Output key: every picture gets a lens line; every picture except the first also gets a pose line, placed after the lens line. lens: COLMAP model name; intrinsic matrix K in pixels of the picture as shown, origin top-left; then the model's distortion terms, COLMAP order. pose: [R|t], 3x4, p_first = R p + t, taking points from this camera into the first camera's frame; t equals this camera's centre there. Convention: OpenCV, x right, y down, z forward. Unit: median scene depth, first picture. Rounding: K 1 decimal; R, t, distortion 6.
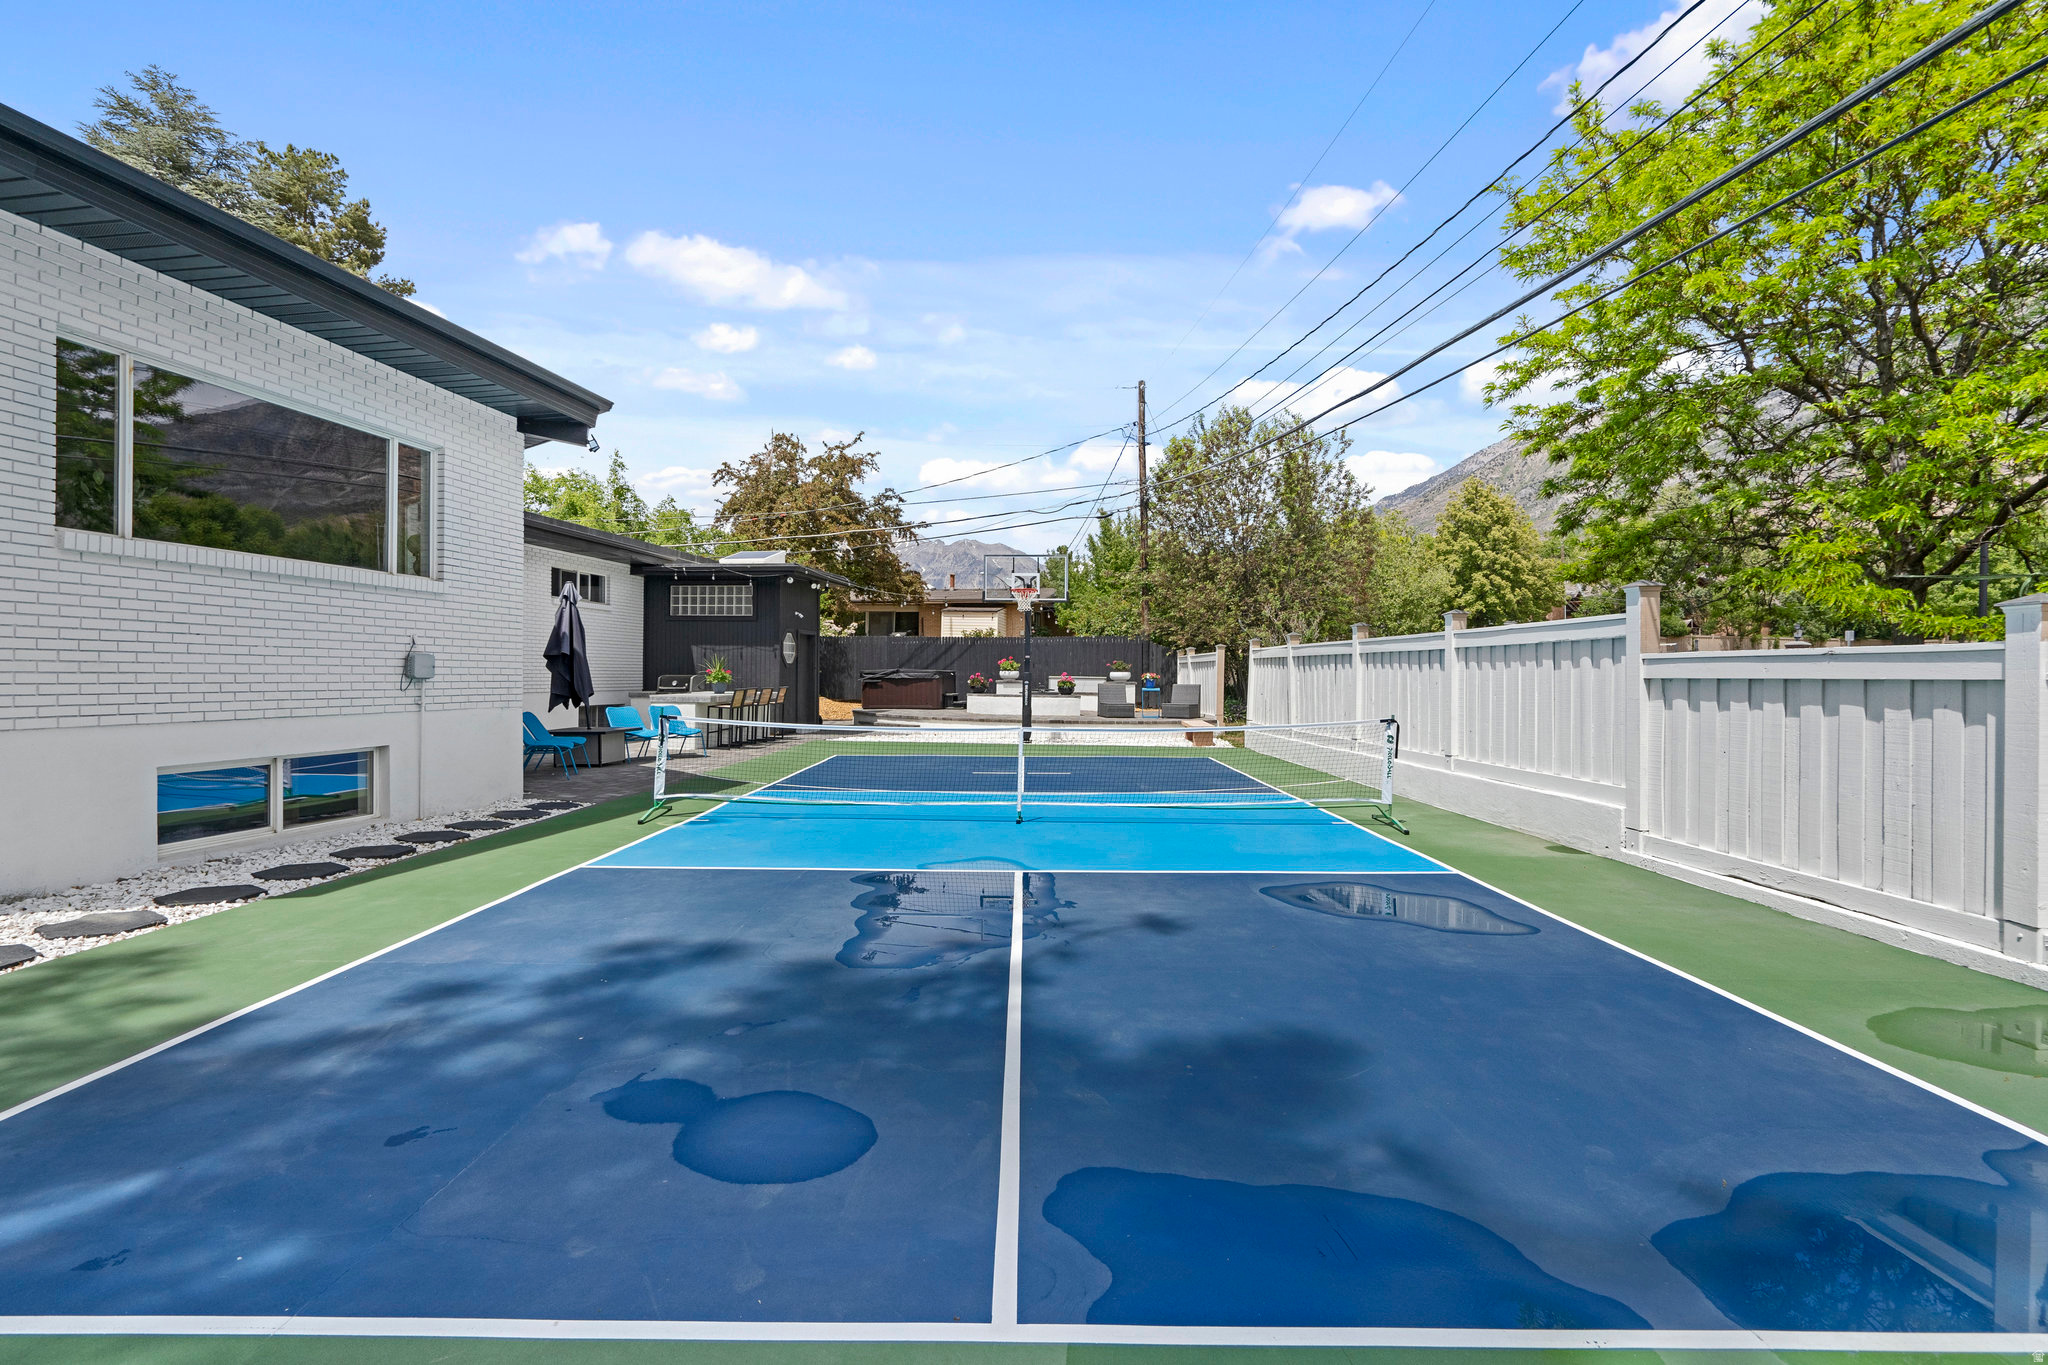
lens RADIAL K [[941.3, 0, 1024.0], [0, 941.3, 682.5], [0, 0, 1]] dist [-0.001041, 0.000410]
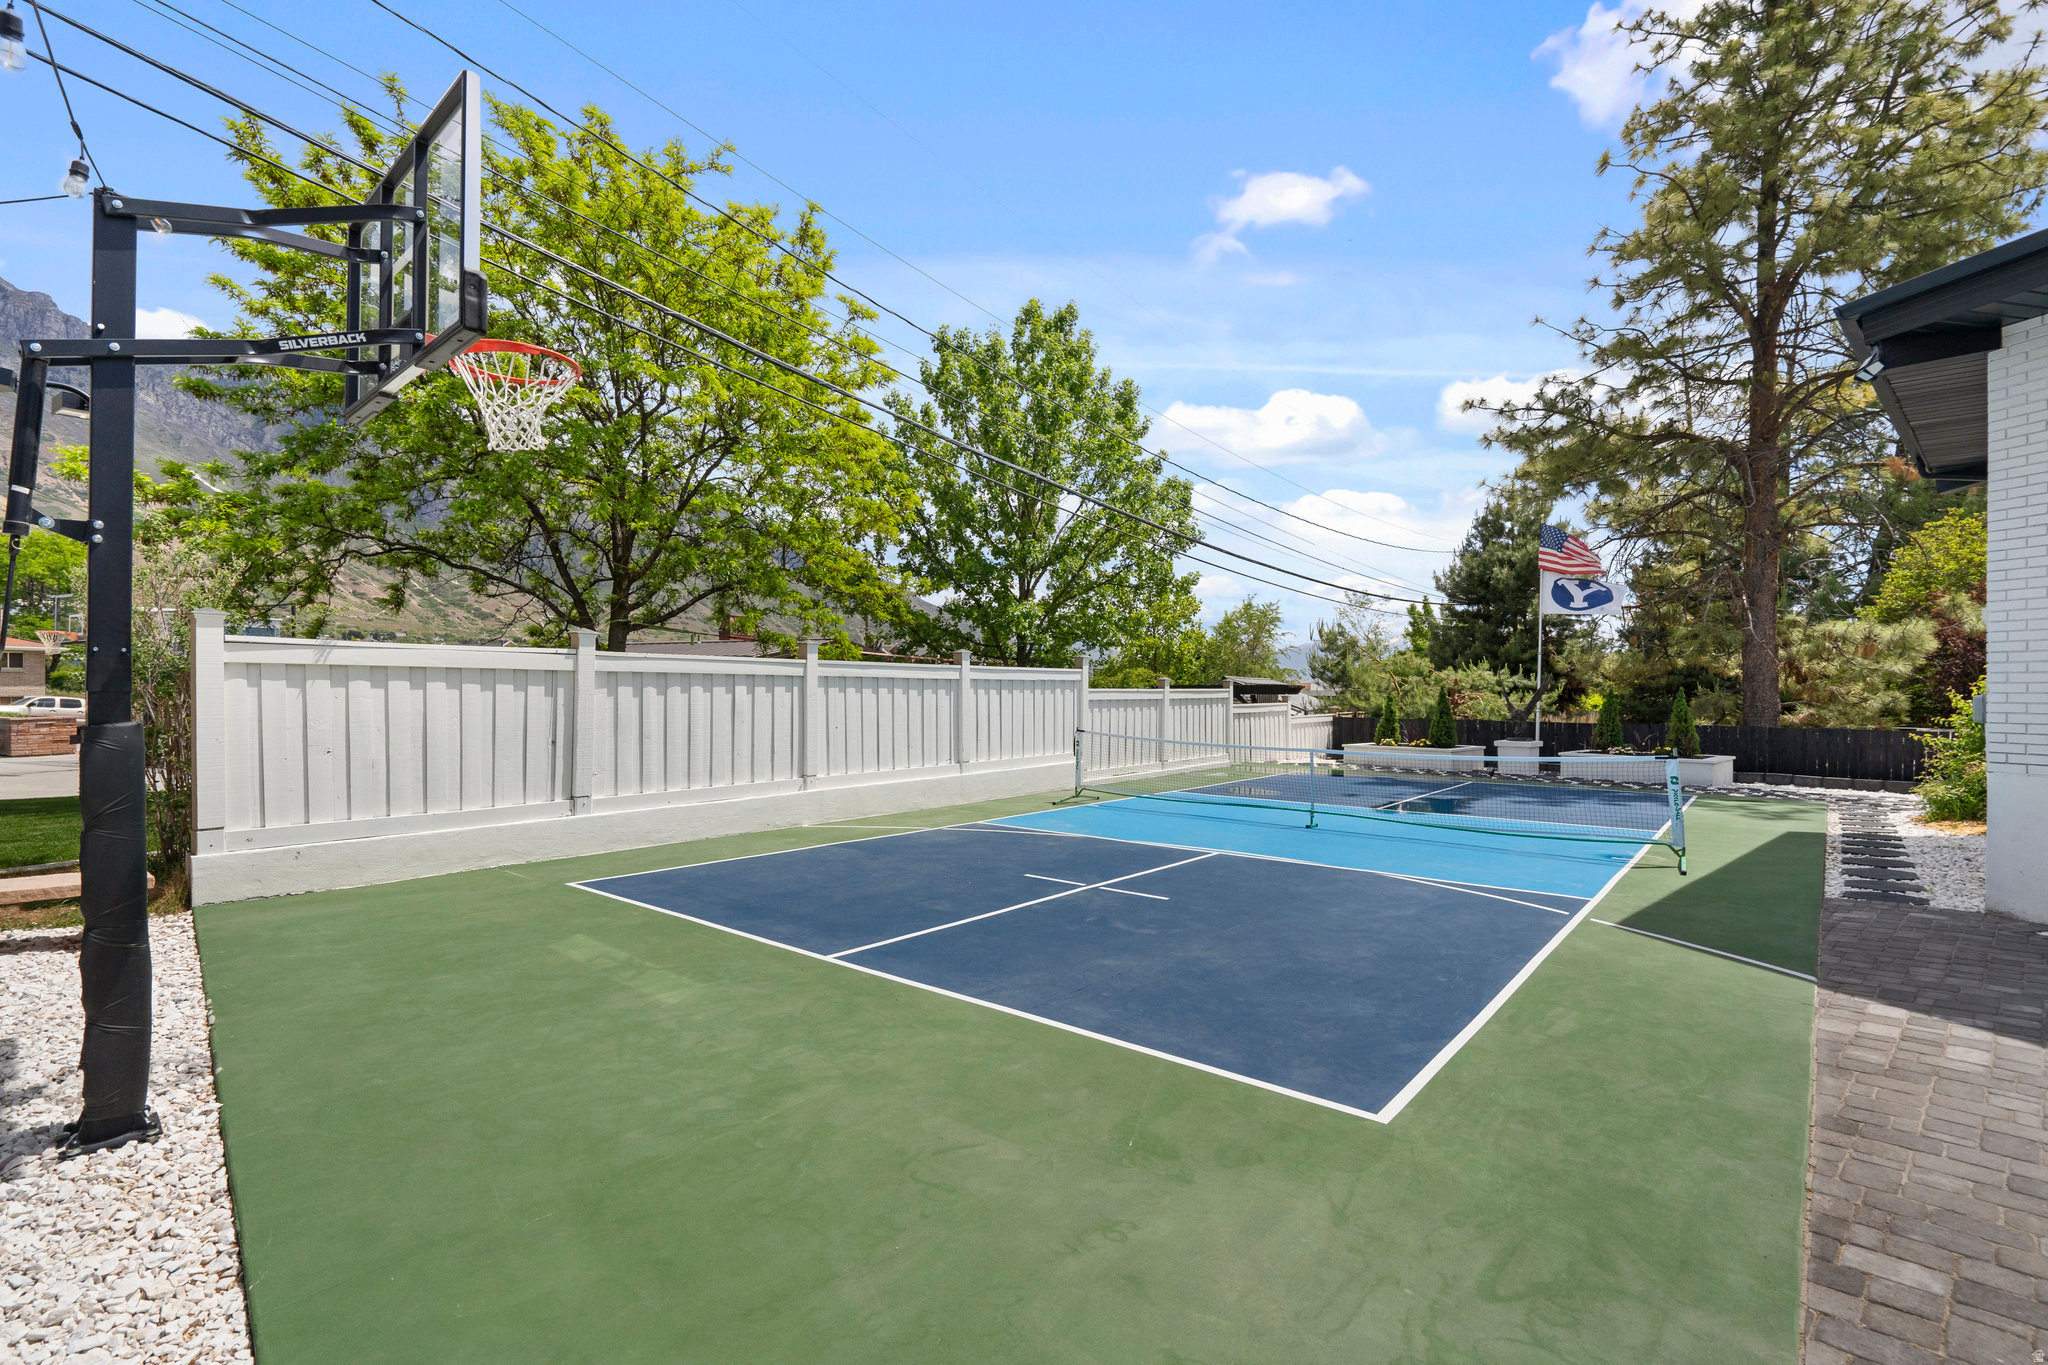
lens RADIAL K [[941.3, 0, 1024.0], [0, 941.3, 682.5], [0, 0, 1]] dist [-0.001041, 0.000410]
pose [[-0.775329, -0.004928, 0.631539, -0.209837], [-0.004506, 0.999987, 0.002272, -0.016614], [-0.631542, -0.001084, -0.775341, 0.940256]]
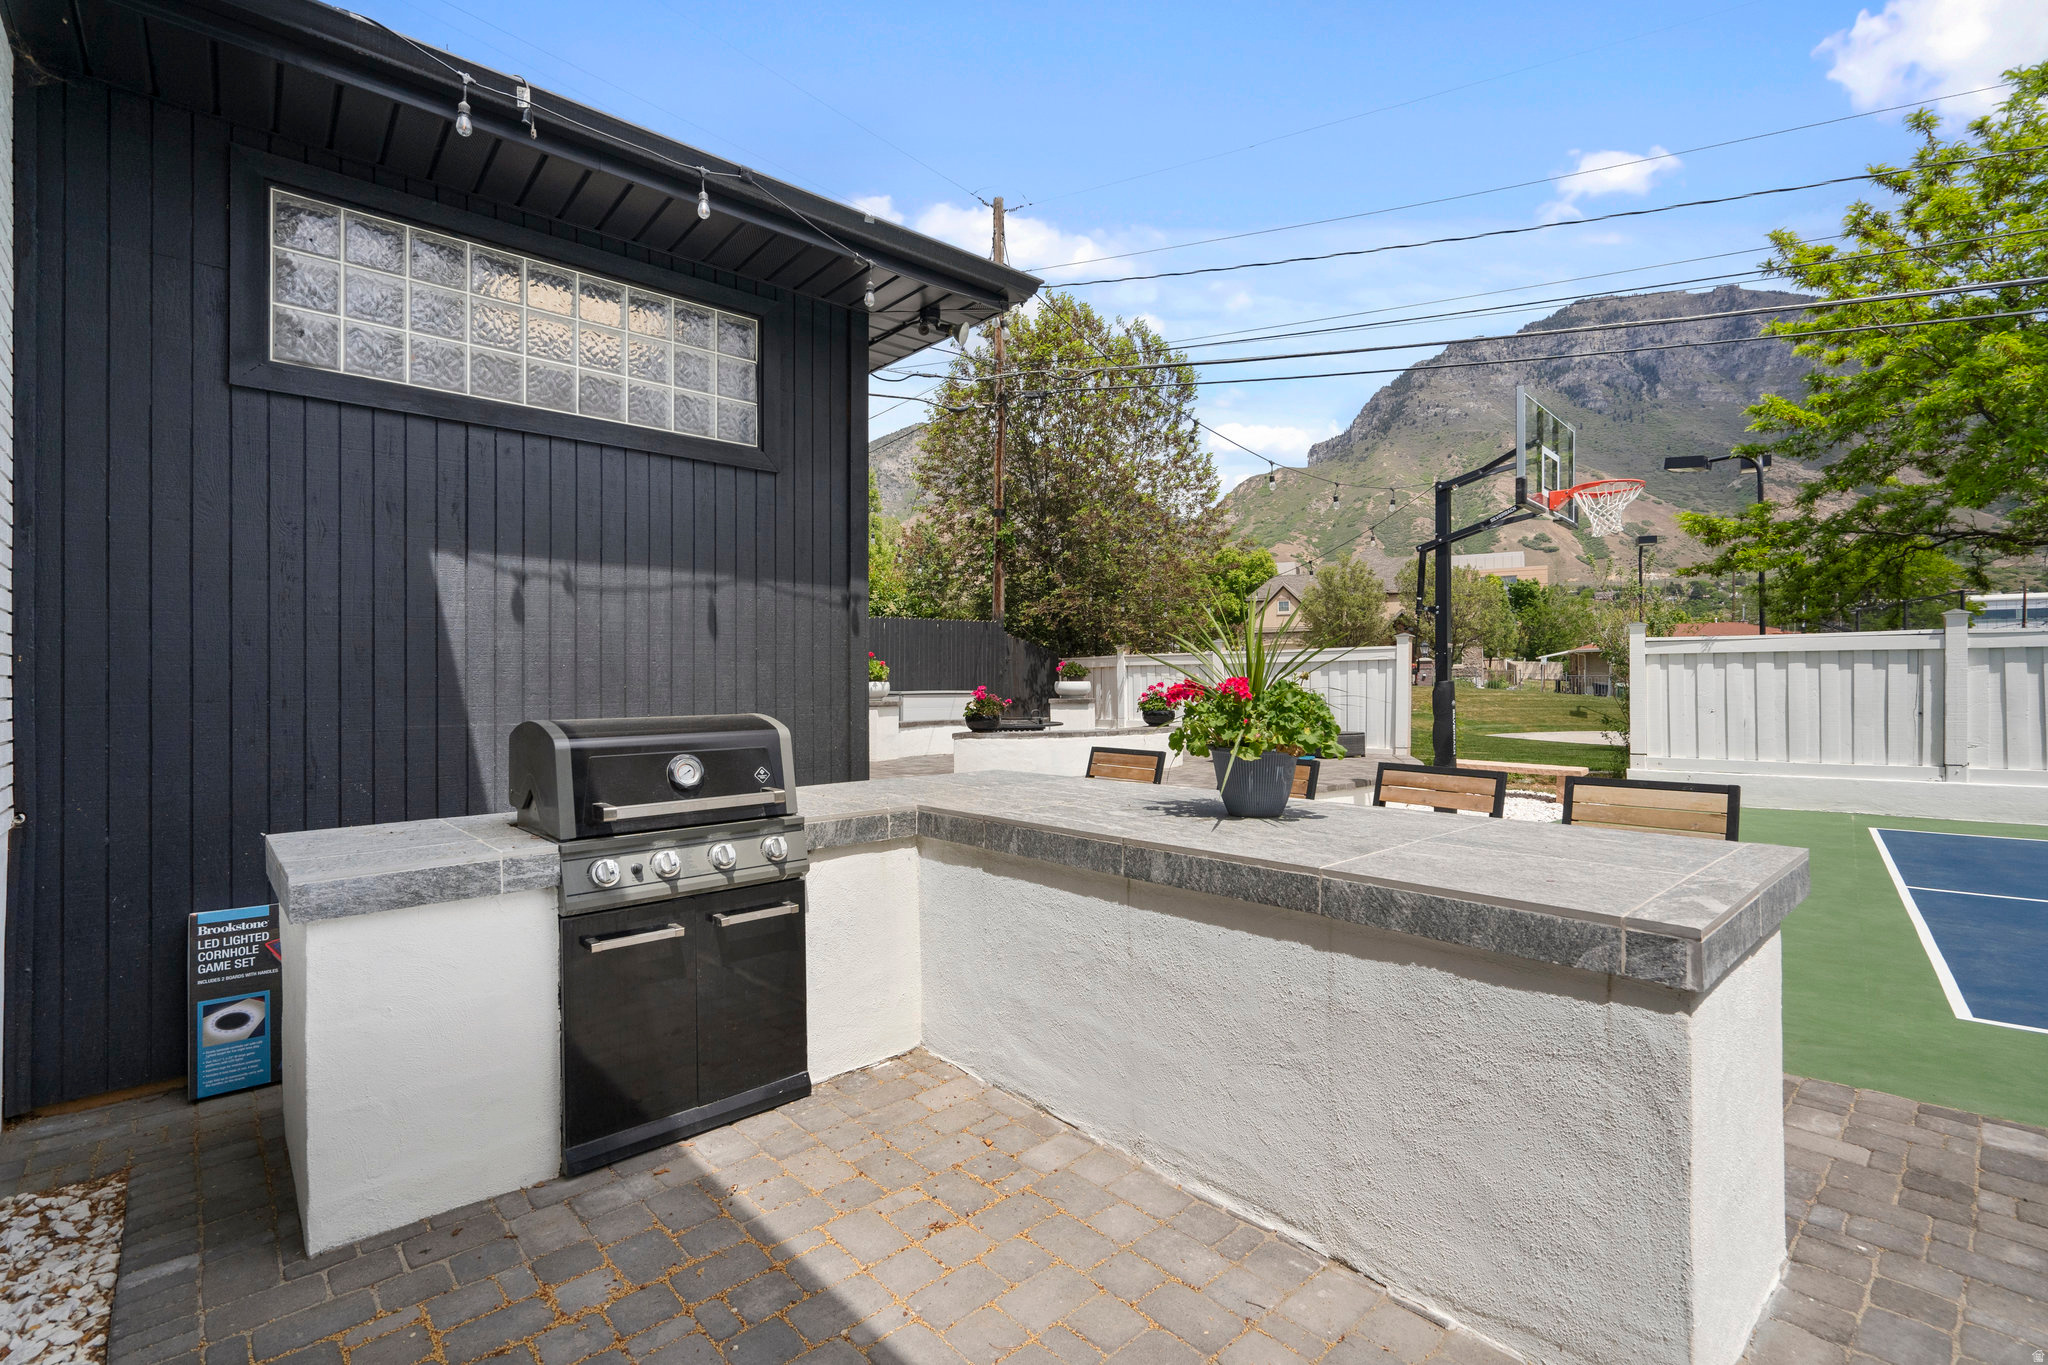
lens RADIAL K [[928.9, 0, 1020.6], [0, 928.9, 679.7], [0, 0, 1]] dist [-0.002842, -0.000209]
pose [[0.643569, -0.008352, 0.765343, -0.420491], [0.019235, 0.999801, -0.005264, -0.011340], [-0.765146, 0.018109, 0.643602, 0.797786]]
